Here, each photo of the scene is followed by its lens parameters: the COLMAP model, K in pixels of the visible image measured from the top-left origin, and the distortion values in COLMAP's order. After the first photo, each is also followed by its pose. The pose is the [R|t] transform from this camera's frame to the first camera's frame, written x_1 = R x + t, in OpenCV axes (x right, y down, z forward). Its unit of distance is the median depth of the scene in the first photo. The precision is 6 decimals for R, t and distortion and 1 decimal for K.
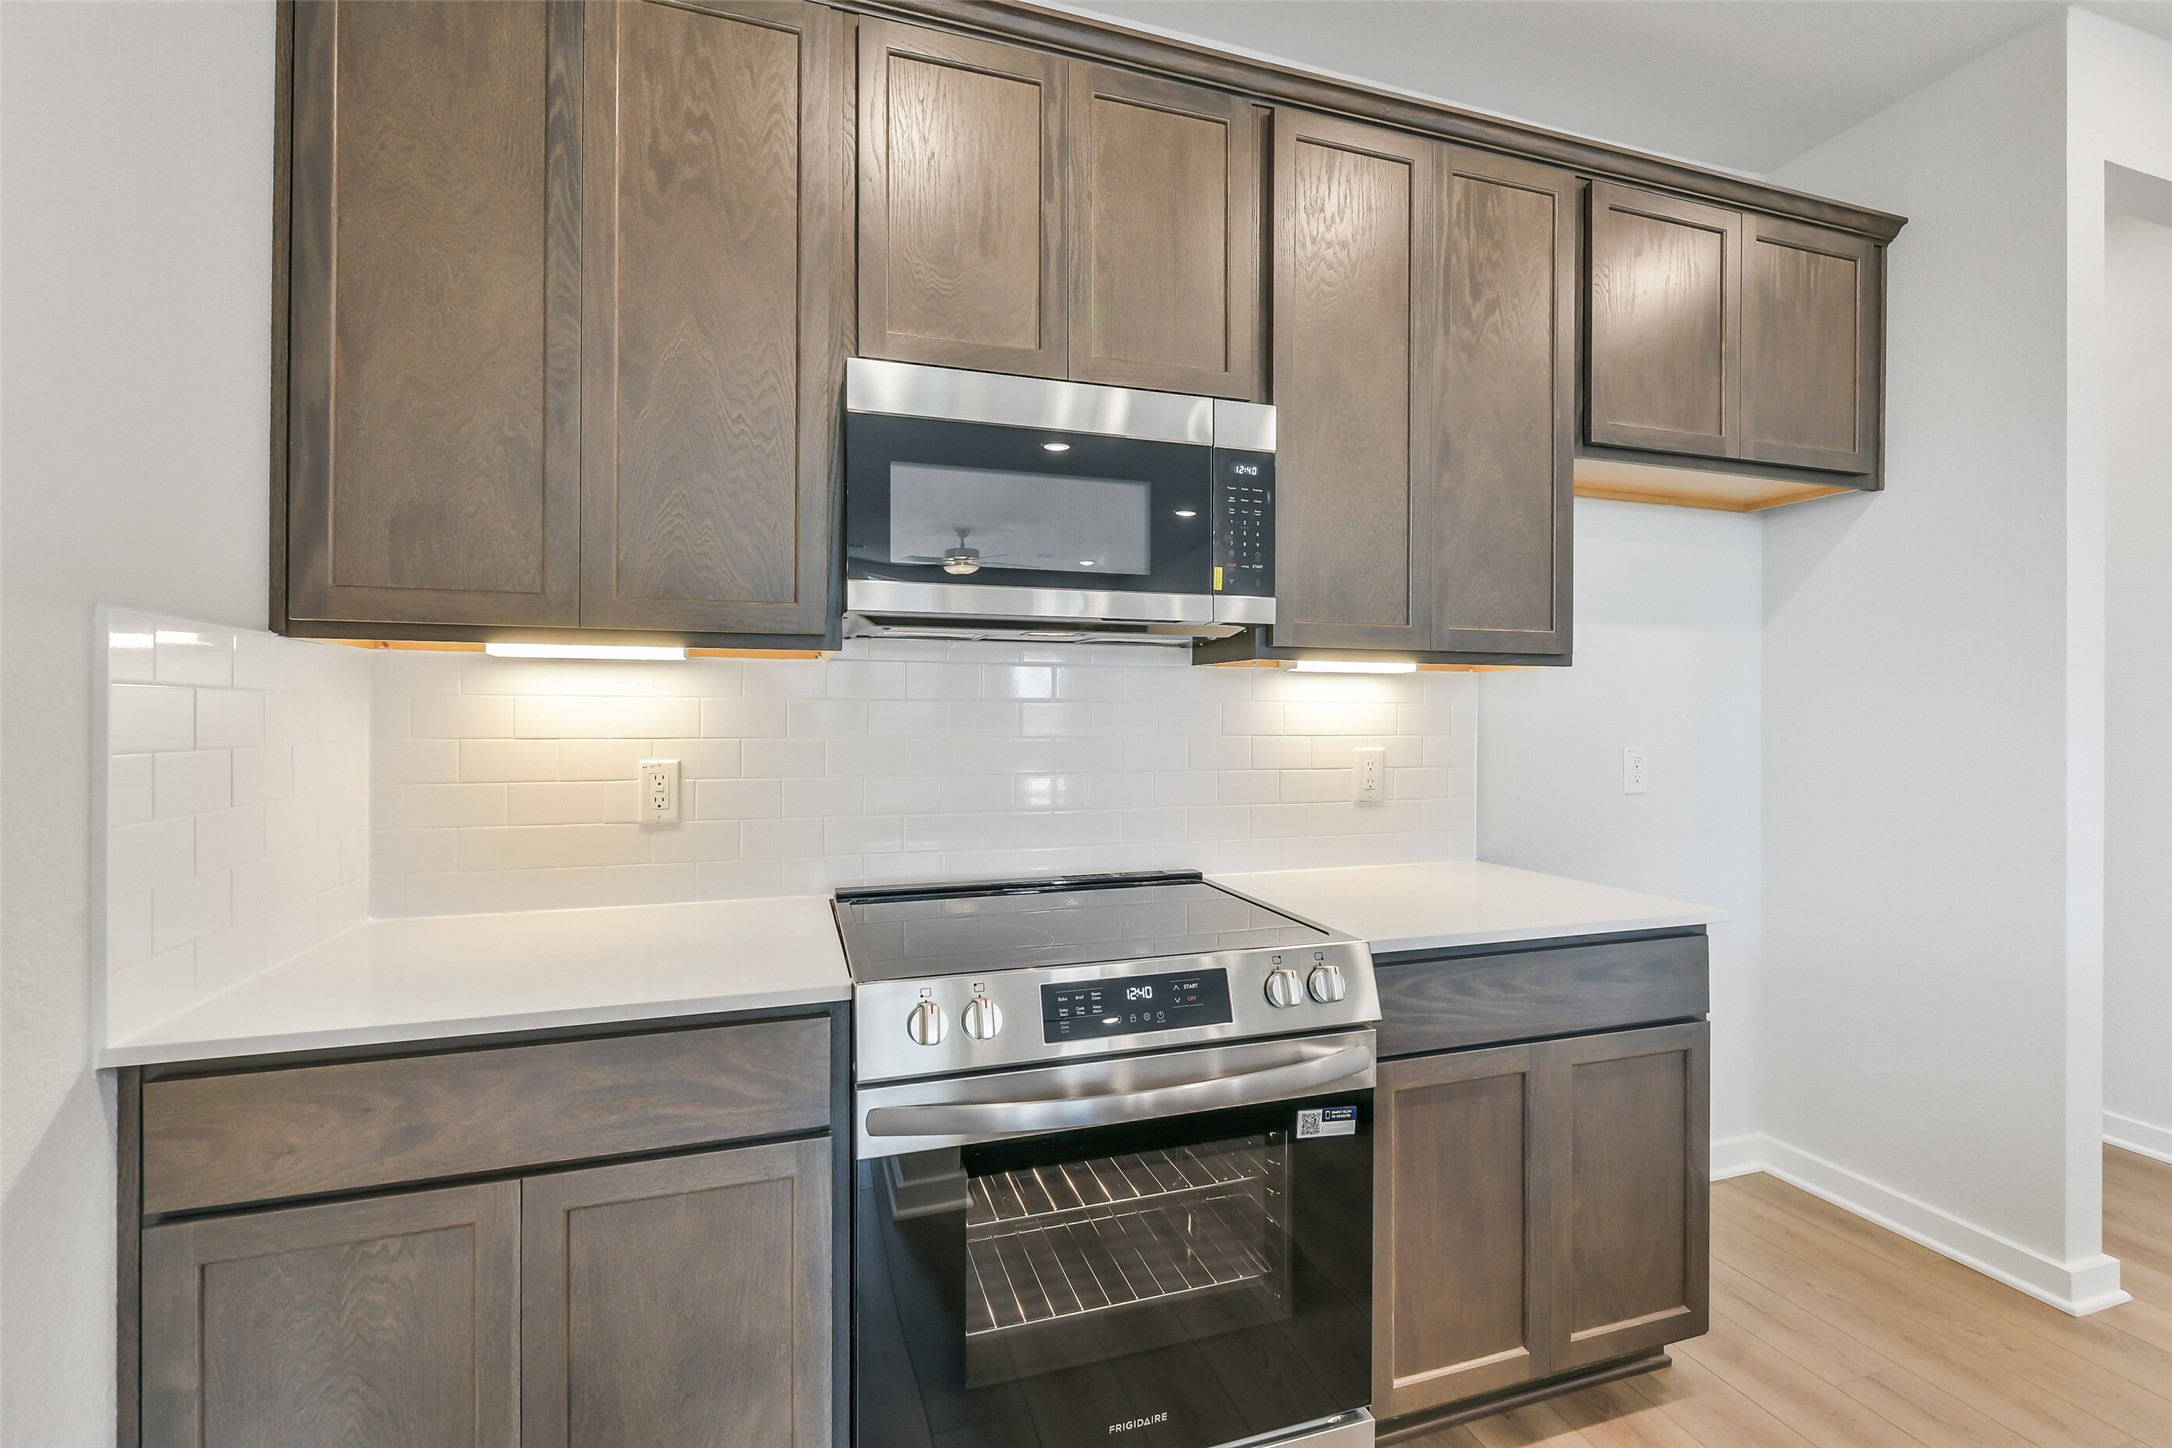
lens RADIAL K [[934.0, 0, 1078.3], [0, 934.0, 715.7], [0, 0, 1]] dist [0.000949, -0.001715]
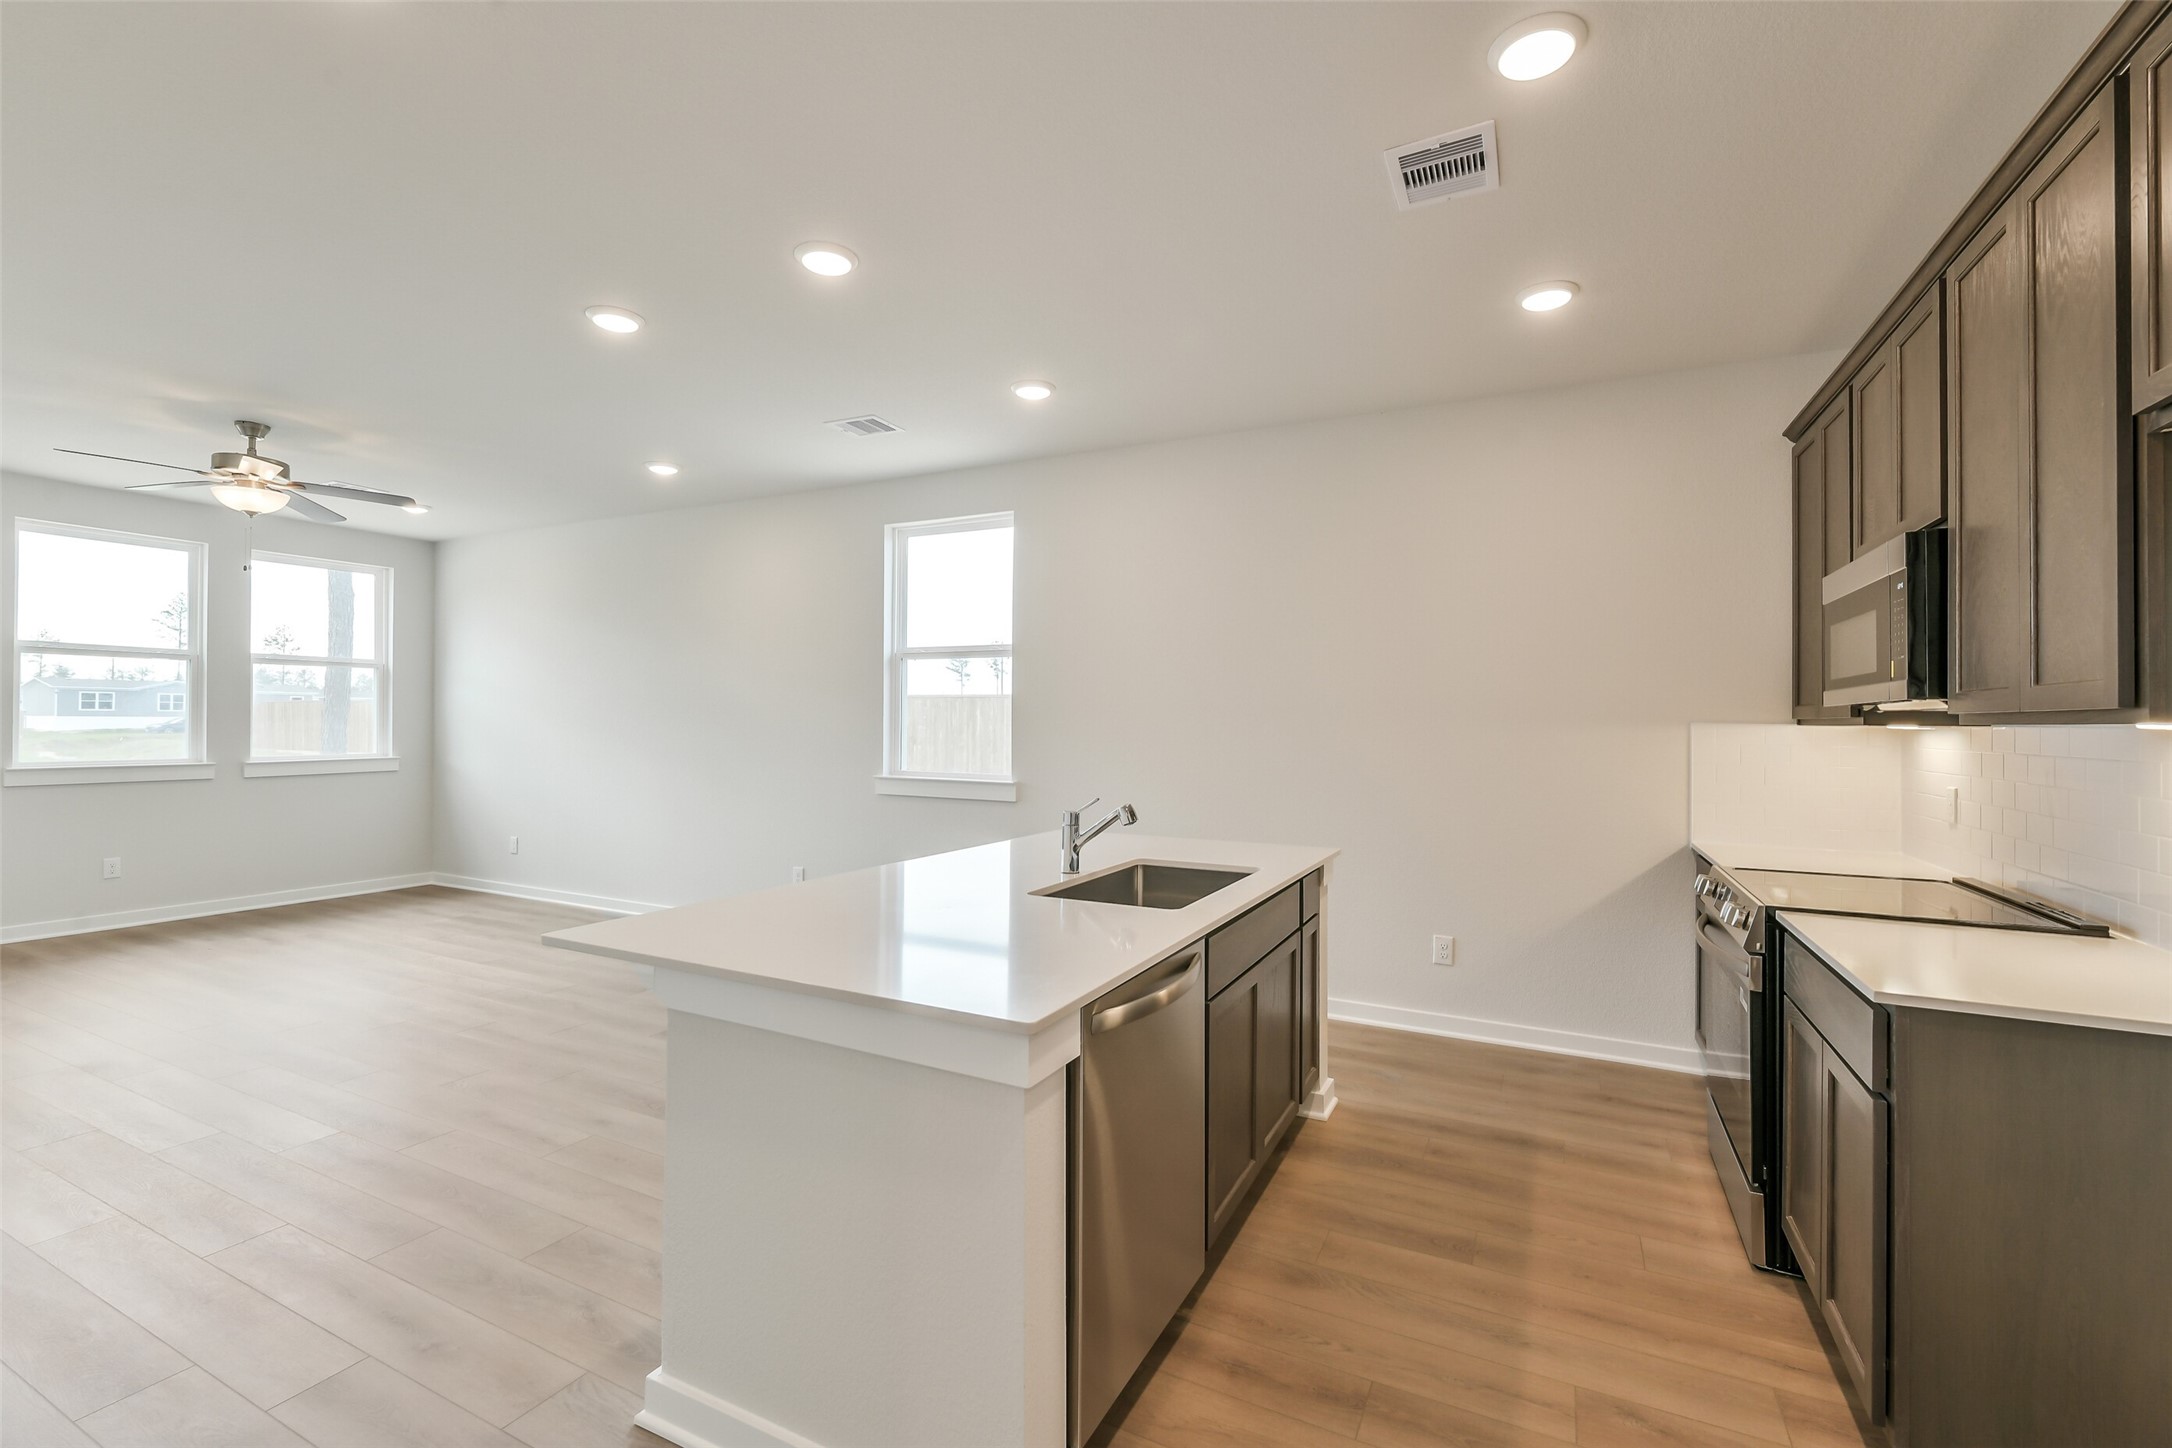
lens RADIAL K [[934.0, 0, 1088.5], [0, 934.0, 715.0], [0, 0, 1]] dist [0.000949, -0.001715]
pose [[-0.699123, -0.010256, -0.714928, 2.257563], [-0.004577, 0.999941, -0.009869, -0.069984], [0.714986, -0.003627, -0.699129, 1.265783]]
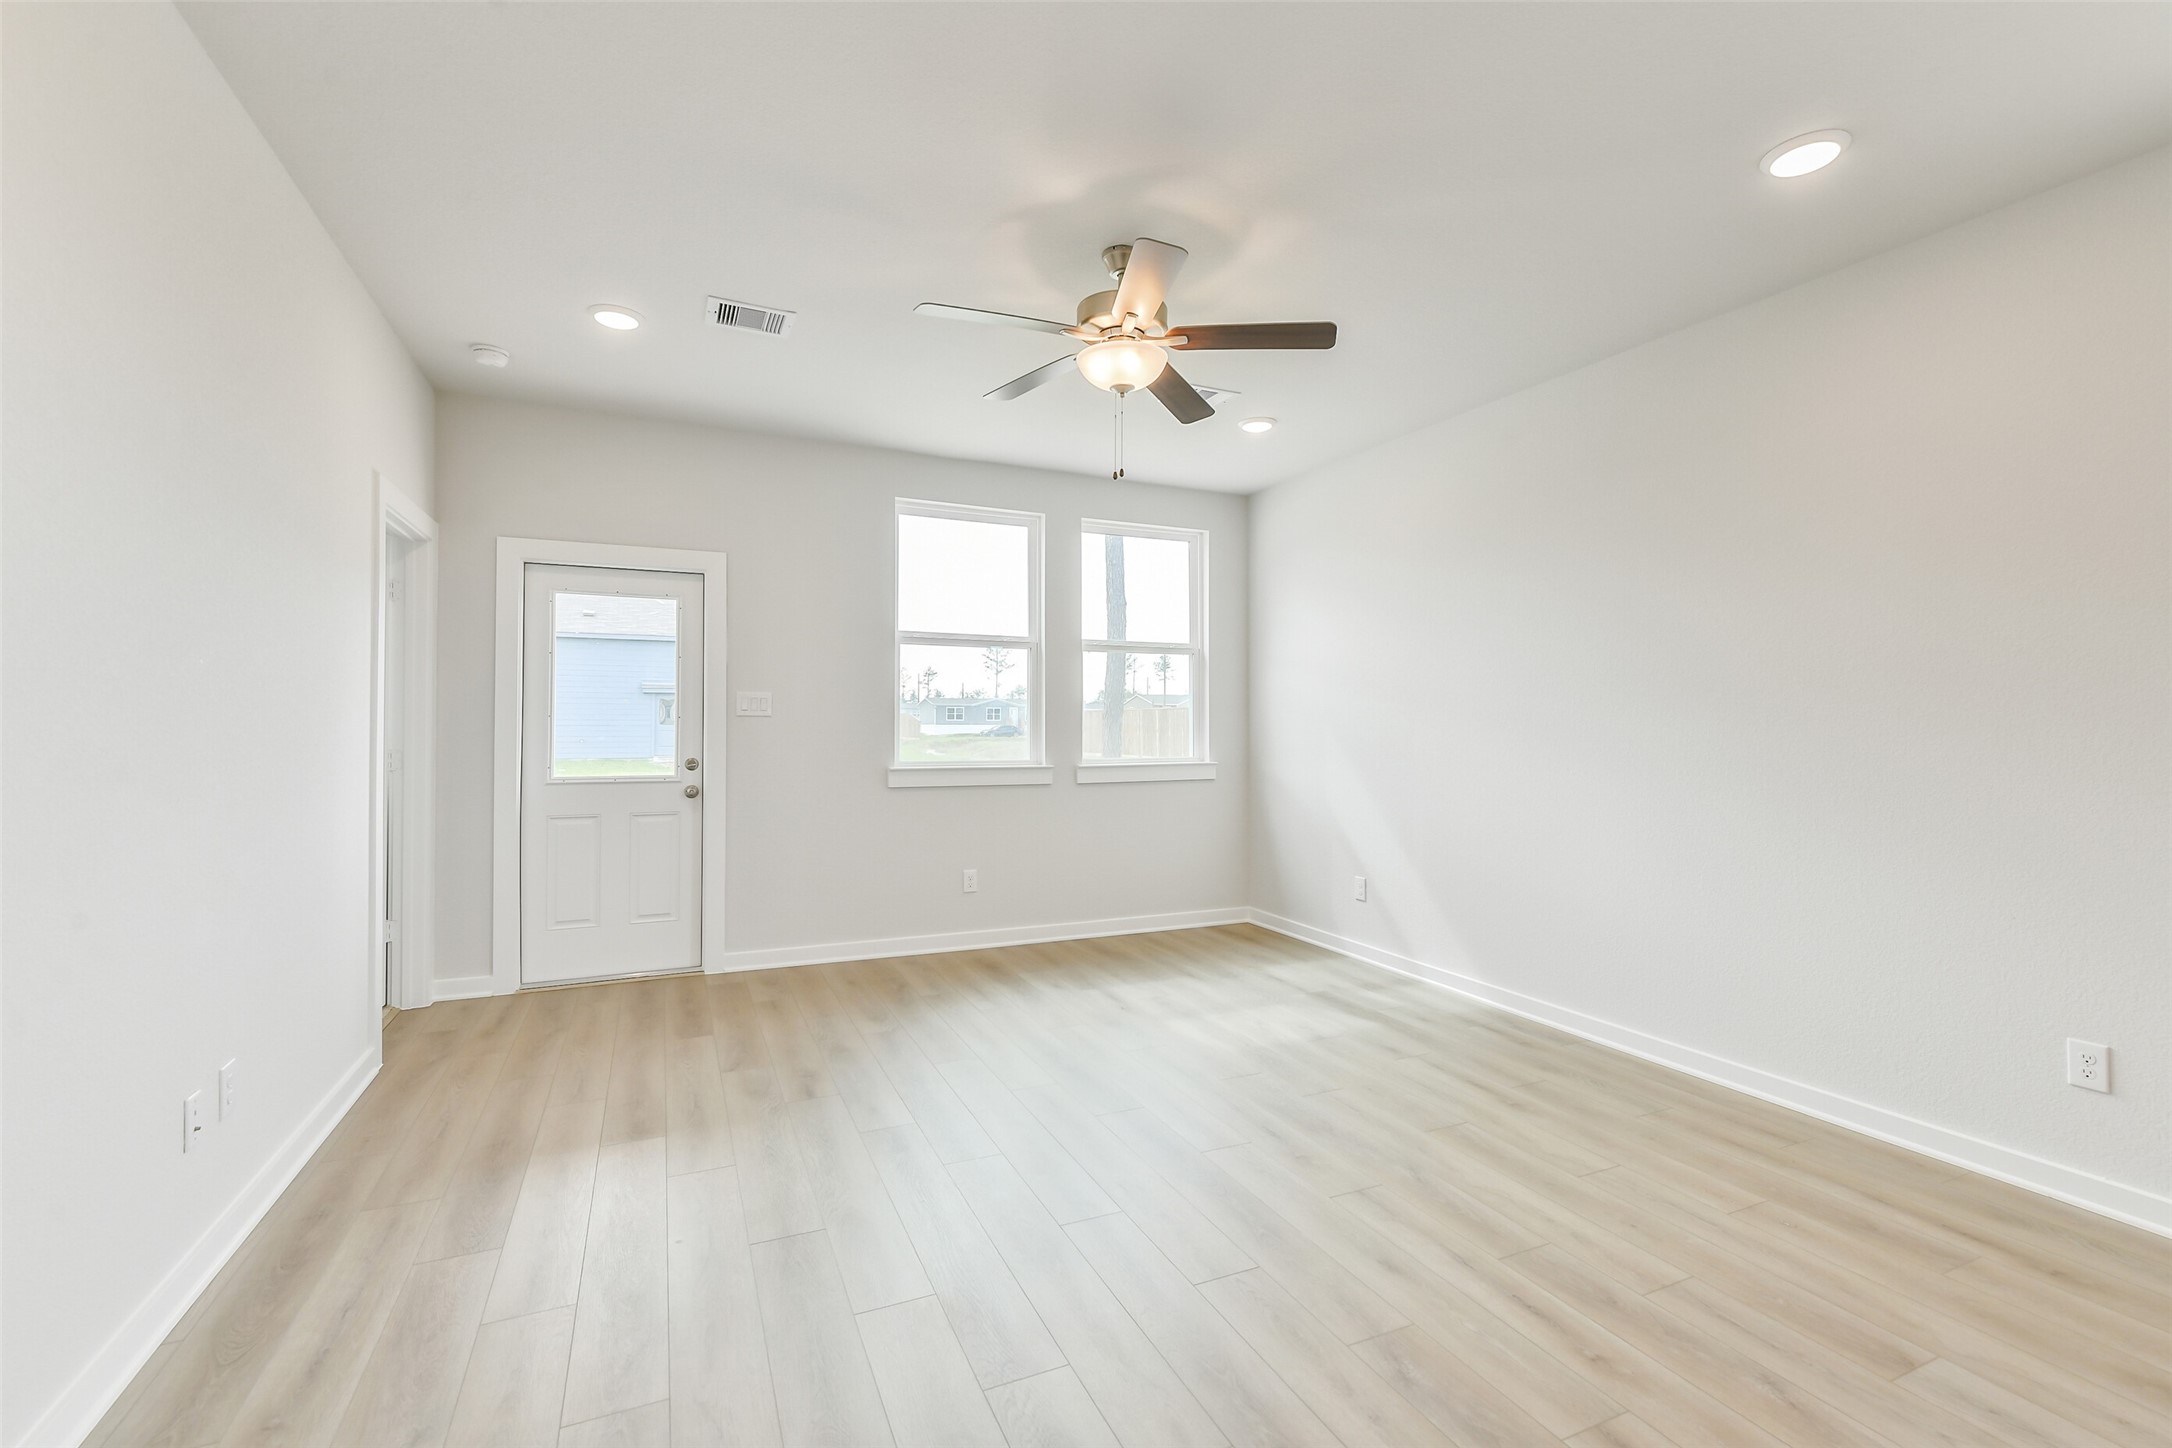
lens RADIAL K [[934.0, 0, 1088.0], [0, 934.0, 717.8], [0, 0, 1]] dist [0.000949, -0.001715]
pose [[-0.992560, -0.006348, -0.121593, 2.308622], [-0.004964, 0.999919, -0.011685, -0.022073], [0.121658, -0.010994, -0.992511, -0.921259]]
